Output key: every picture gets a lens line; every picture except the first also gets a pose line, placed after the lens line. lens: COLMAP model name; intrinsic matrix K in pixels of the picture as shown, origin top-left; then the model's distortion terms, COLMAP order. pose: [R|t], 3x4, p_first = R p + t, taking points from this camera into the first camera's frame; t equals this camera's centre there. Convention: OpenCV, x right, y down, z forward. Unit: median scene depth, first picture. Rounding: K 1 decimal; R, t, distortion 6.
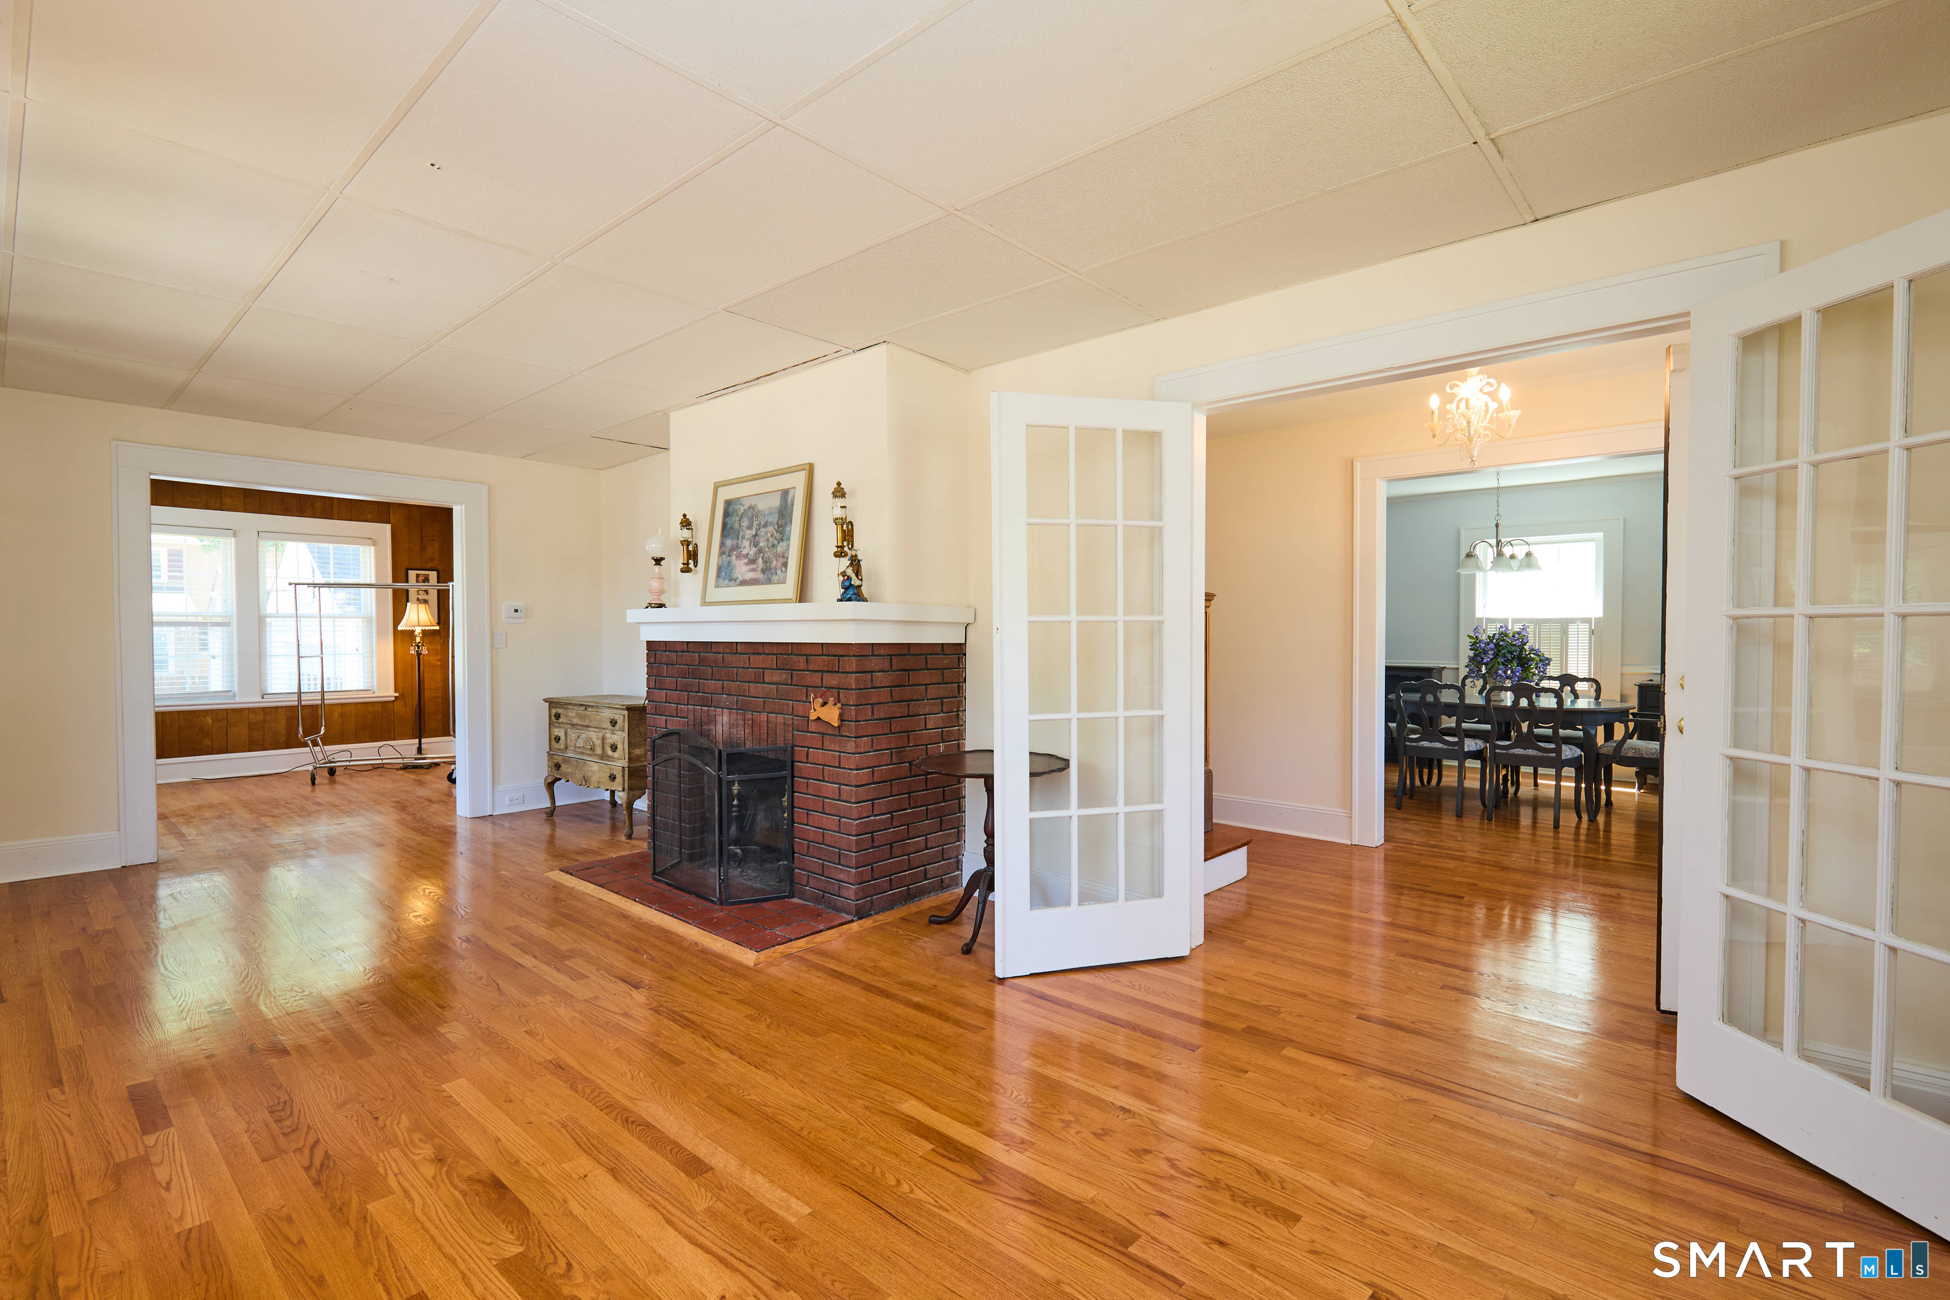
lens RADIAL K [[889.6, 0, 969.6], [0, 889.6, 652.2], [0, 0, 1]] dist [0.000745, -0.000603]
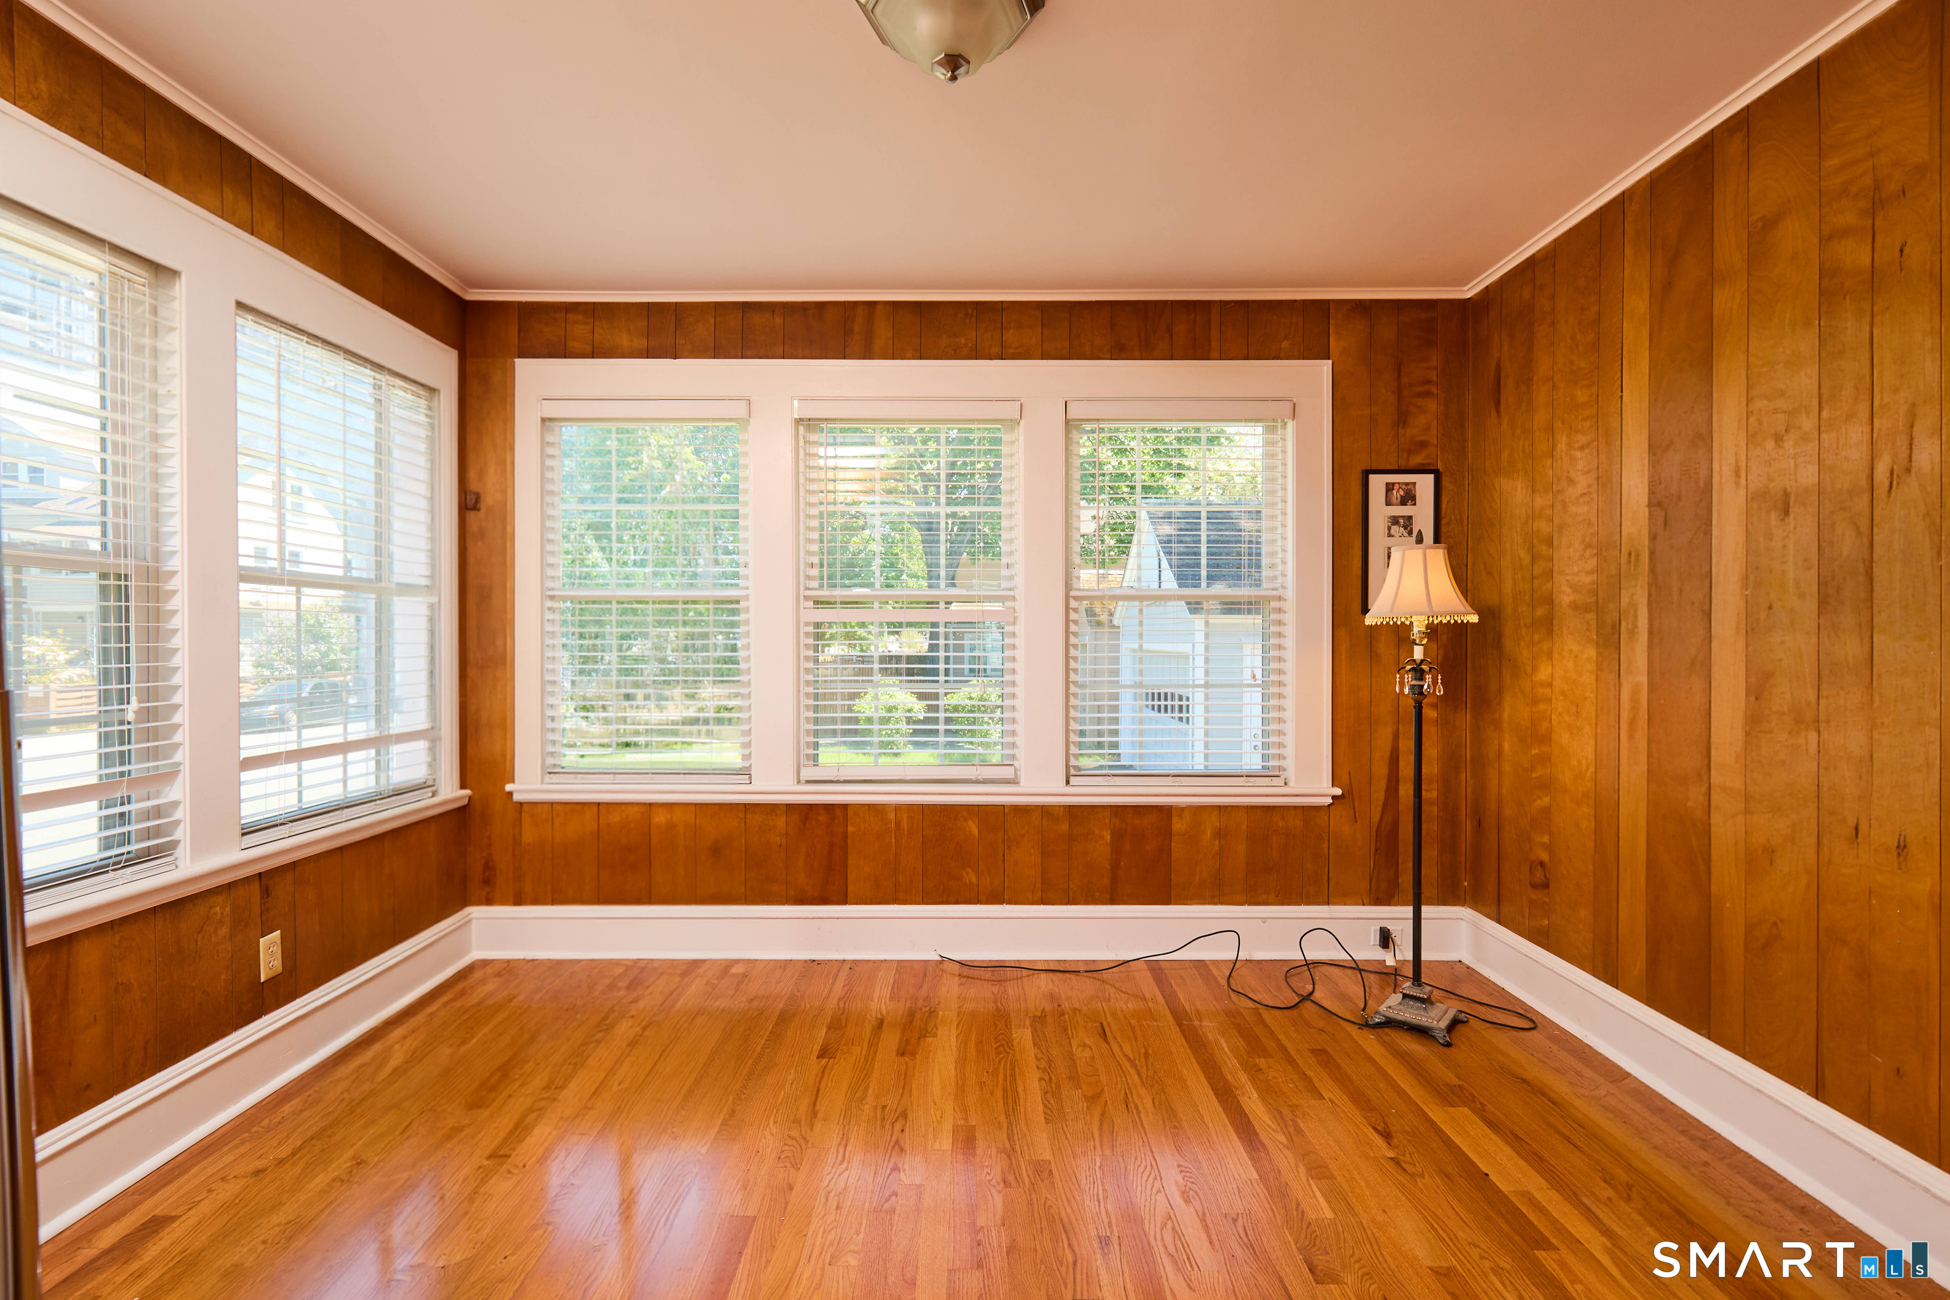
lens RADIAL K [[930.0, 0, 972.2], [0, 930.0, 685.8], [0, 0, 1]] dist [-0.000439, -0.000099]
pose [[0.667977, 0.025651, -0.743740, -0.820950], [-0.011619, 0.999643, 0.024042, -0.013549], [0.744091, -0.007418, 0.668037, 1.112218]]
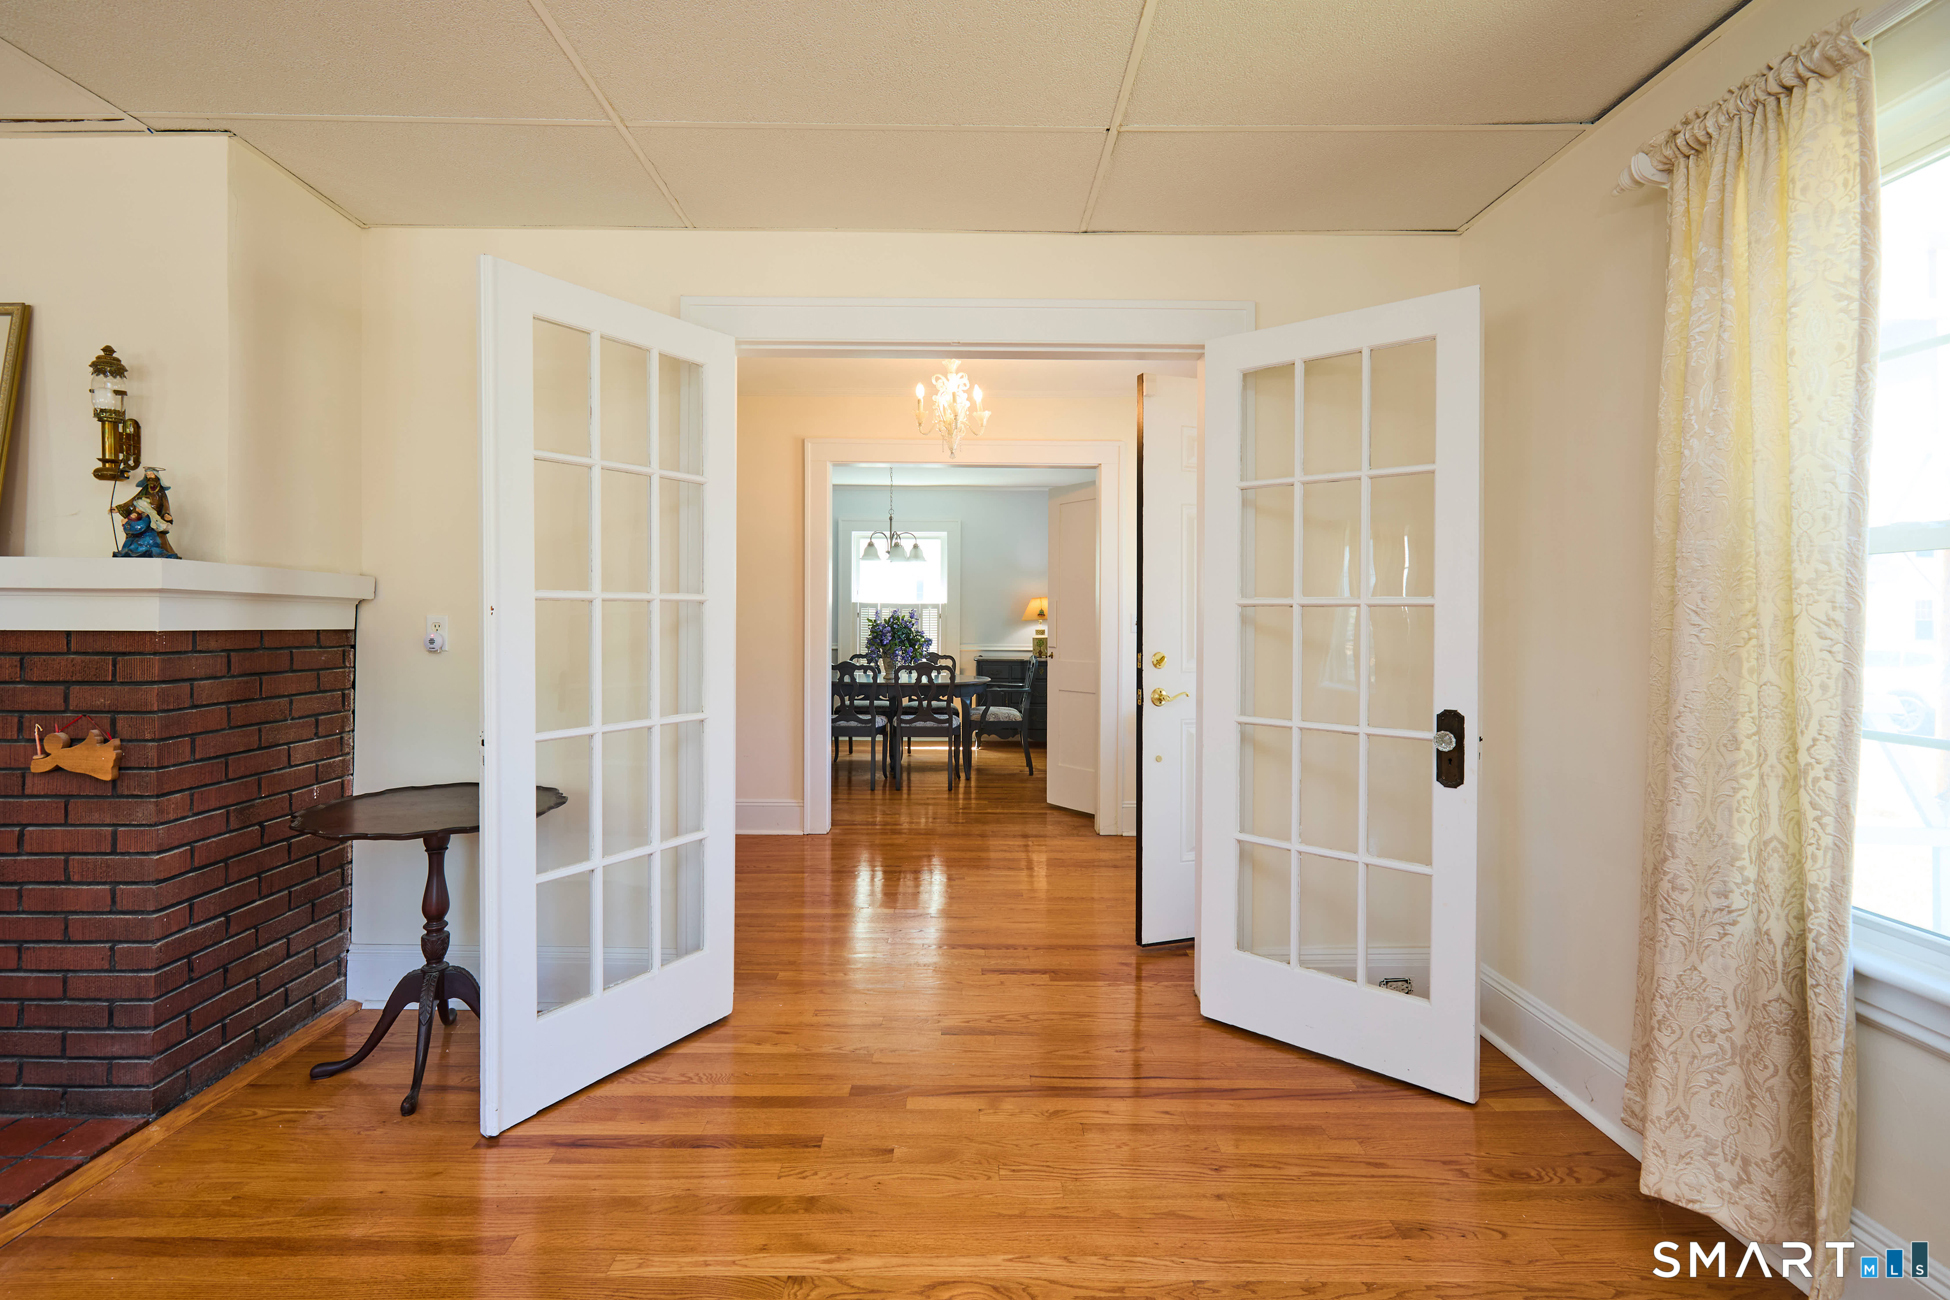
lens RADIAL K [[884.9, 0, 961.7], [0, 884.9, 613.2], [0, 0, 1]] dist [-0.000579, -0.000332]
pose [[0.736762, 0.006528, 0.676120, -0.110204], [0.009695, 0.999749, -0.020217, -0.004303], [-0.676082, 0.021450, 0.736514, 0.191764]]
